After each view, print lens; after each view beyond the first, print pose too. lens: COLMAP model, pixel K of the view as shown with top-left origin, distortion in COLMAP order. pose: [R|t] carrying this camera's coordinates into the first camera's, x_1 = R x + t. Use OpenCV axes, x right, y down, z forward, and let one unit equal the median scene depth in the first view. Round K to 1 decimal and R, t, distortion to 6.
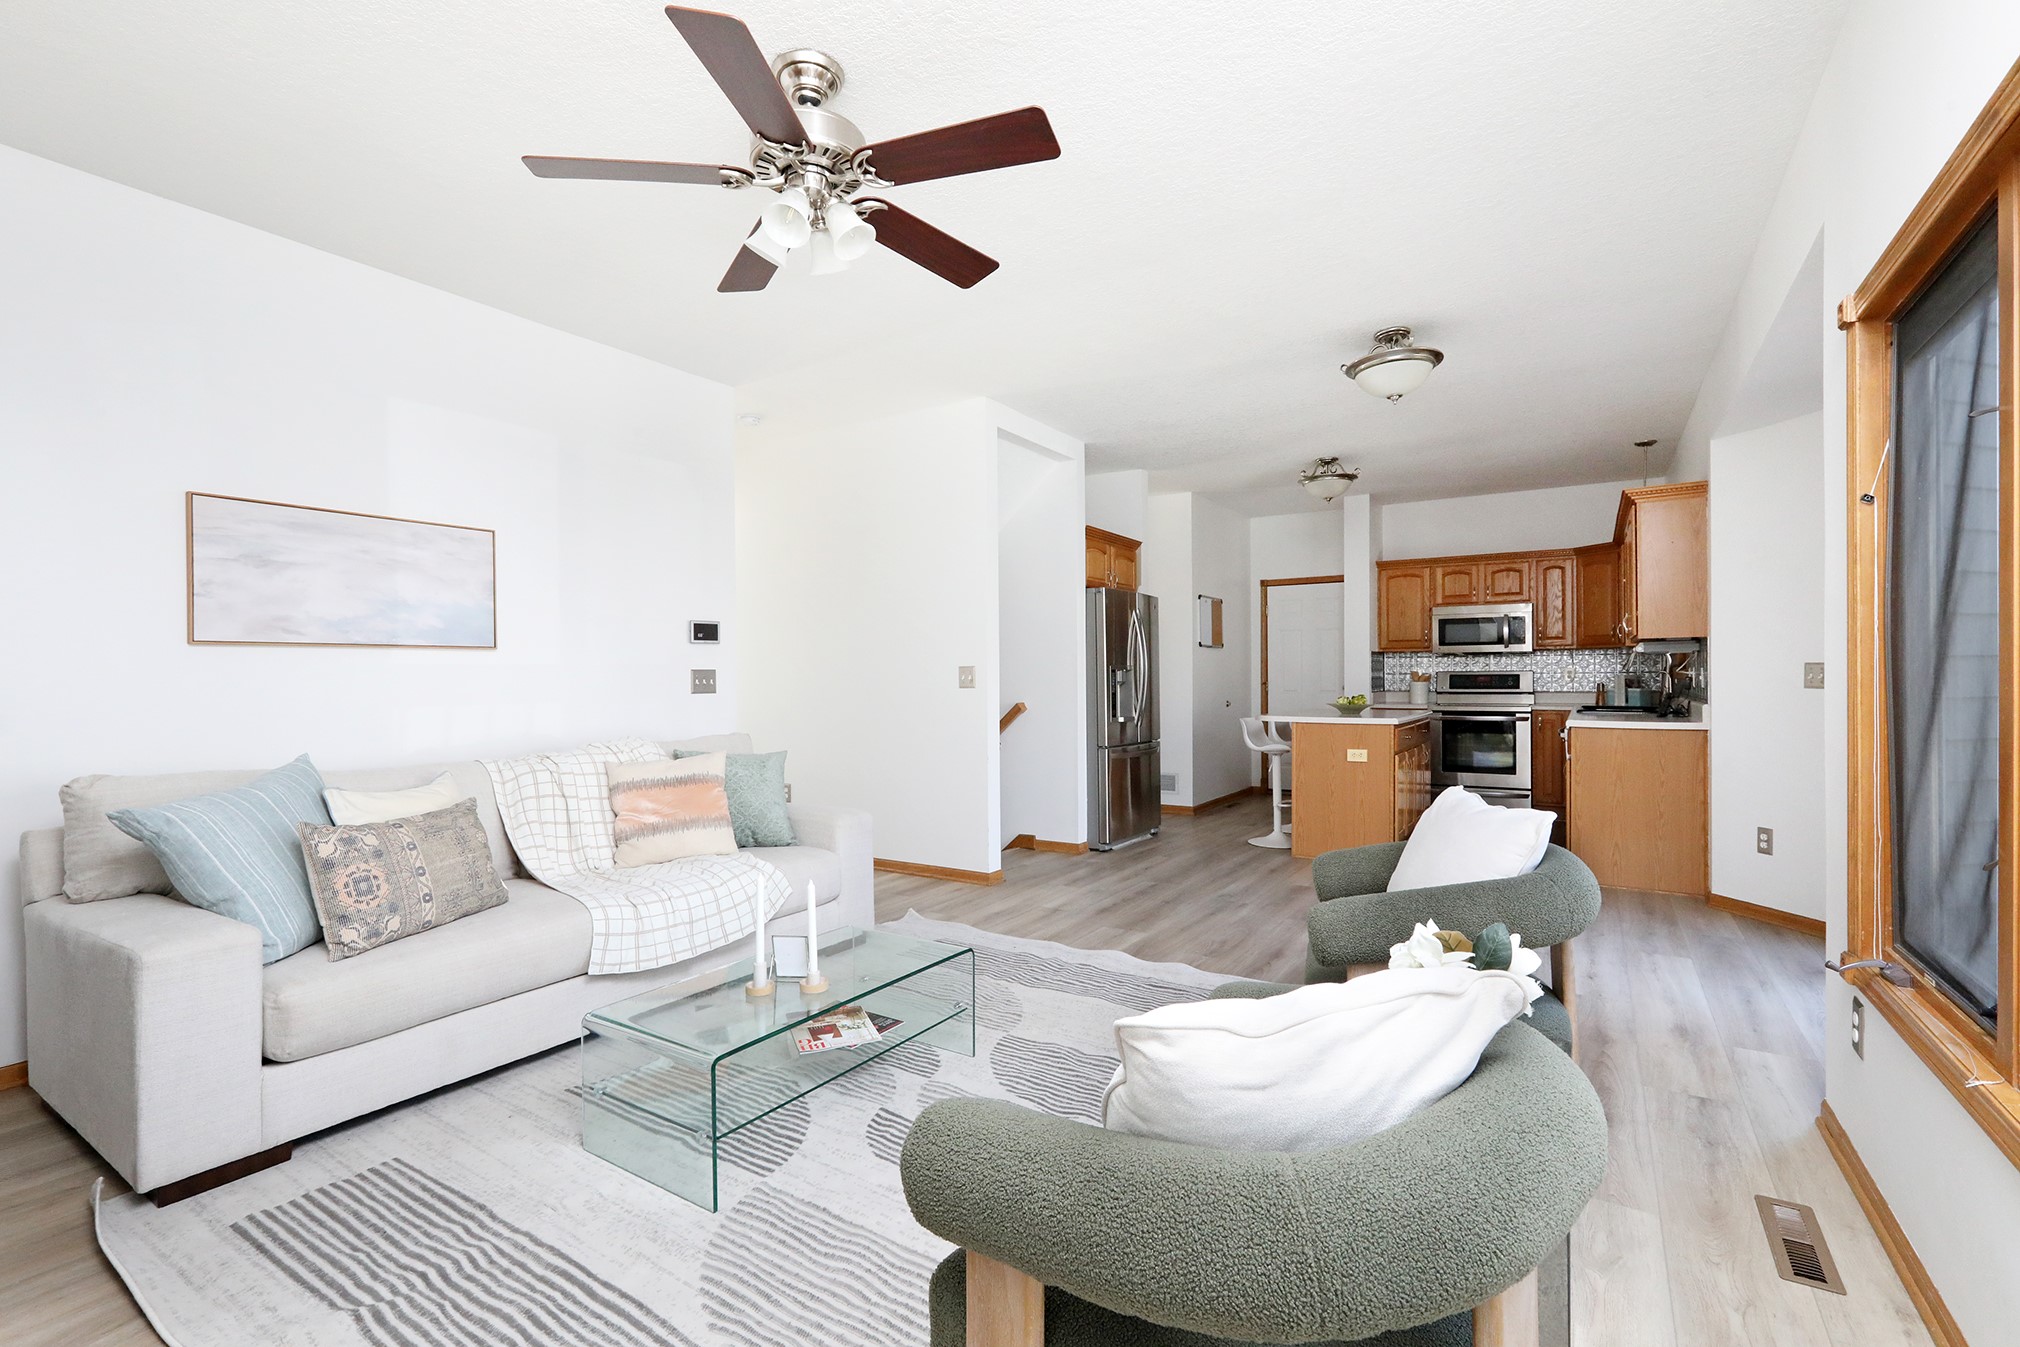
lens RADIAL K [[904.2, 0, 1007.3], [0, 904.2, 679.2], [0, 0, 1]] dist [-0.003951, -0.000071]
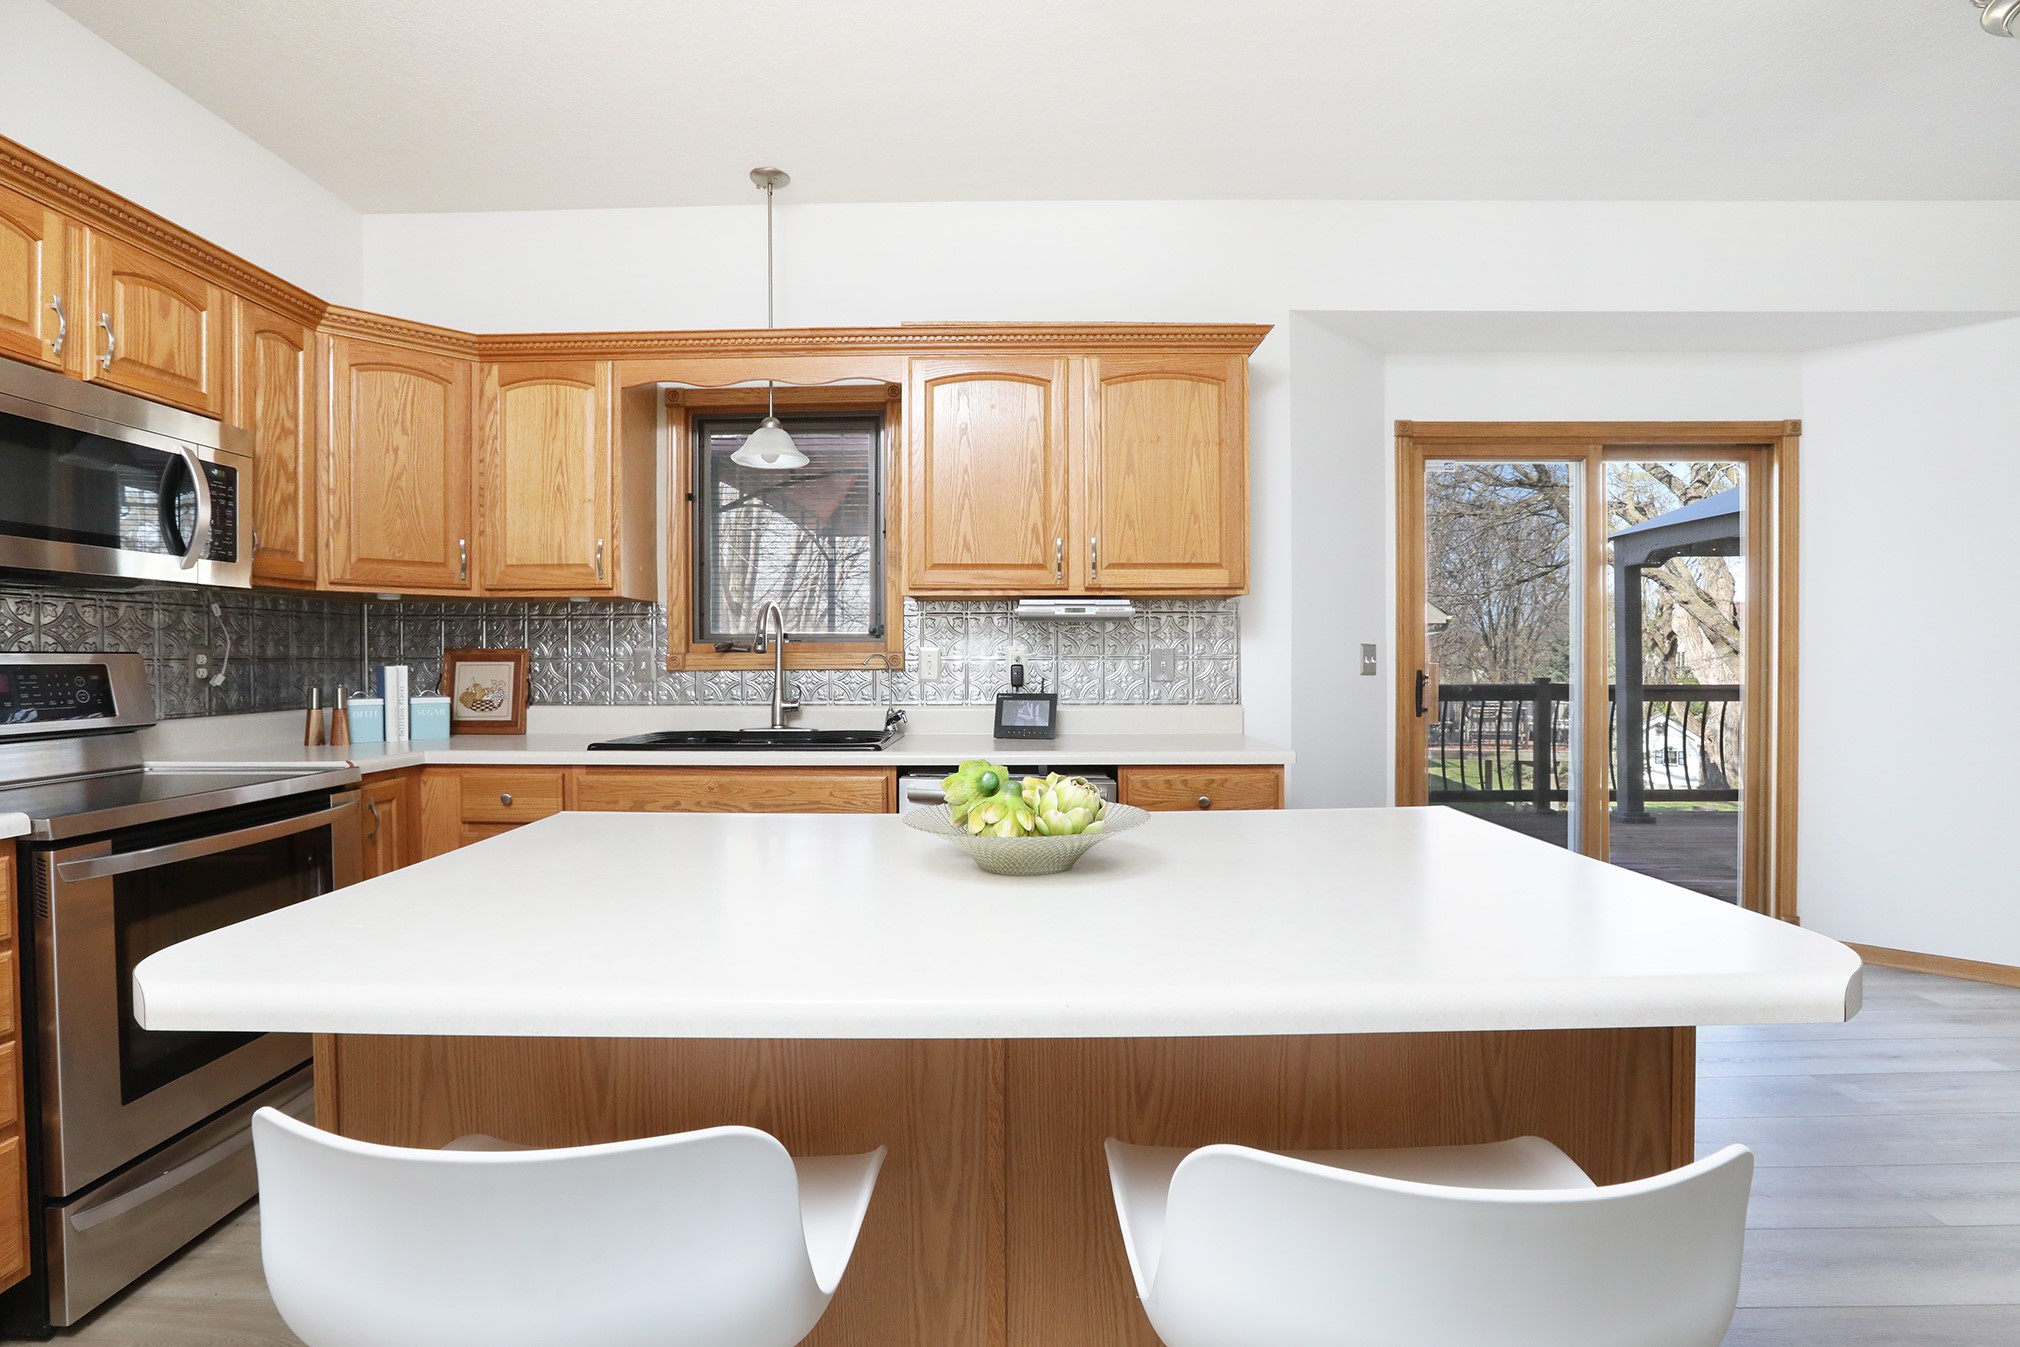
lens RADIAL K [[935.1, 0, 1000.9], [0, 935.1, 669.8], [0, 0, 1]] dist [-0.057030, 0.019495]
pose [[-0.524900, -0.001450, 0.851162, 0.188900], [0.010956, 0.999904, 0.008459, -0.003340], [-0.851093, 0.013766, -0.524834, 0.951714]]
